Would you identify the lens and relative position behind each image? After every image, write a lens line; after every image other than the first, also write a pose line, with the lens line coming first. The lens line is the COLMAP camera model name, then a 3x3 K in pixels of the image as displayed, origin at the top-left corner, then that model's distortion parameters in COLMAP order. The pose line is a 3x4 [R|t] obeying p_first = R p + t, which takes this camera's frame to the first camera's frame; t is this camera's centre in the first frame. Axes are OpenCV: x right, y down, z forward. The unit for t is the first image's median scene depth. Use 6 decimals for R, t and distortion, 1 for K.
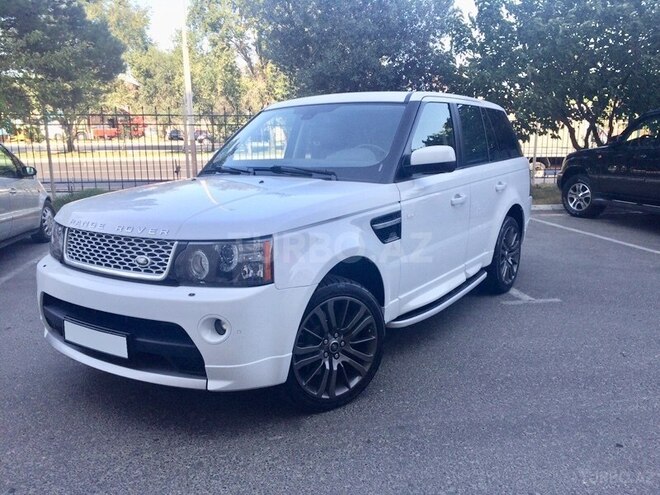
lens RADIAL K [[552.8, 0, 330.0], [0, 552.8, 247.5], [0, 0, 1]] dist [0.004503, 0.002529]
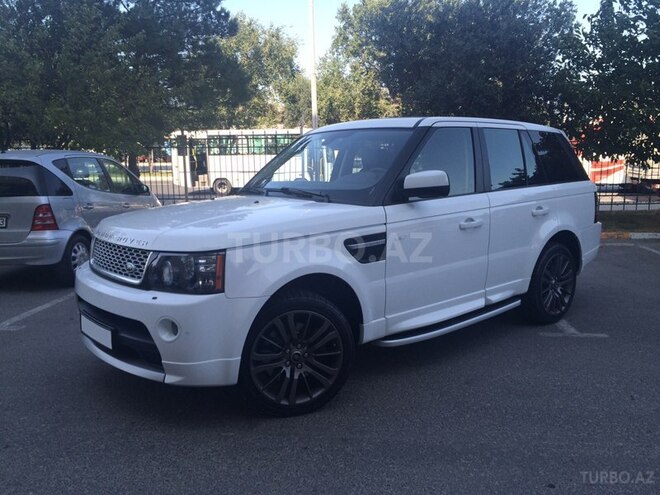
lens RADIAL K [[552.8, 0, 330.0], [0, 552.8, 247.5], [0, 0, 1]] dist [0.004503, 0.002529]
pose [[0.967540, 0.040426, -0.249463, 0.285444], [-0.049452, 0.998325, -0.030016, -0.002627], [0.247832, 0.041378, 0.967919, -0.024152]]
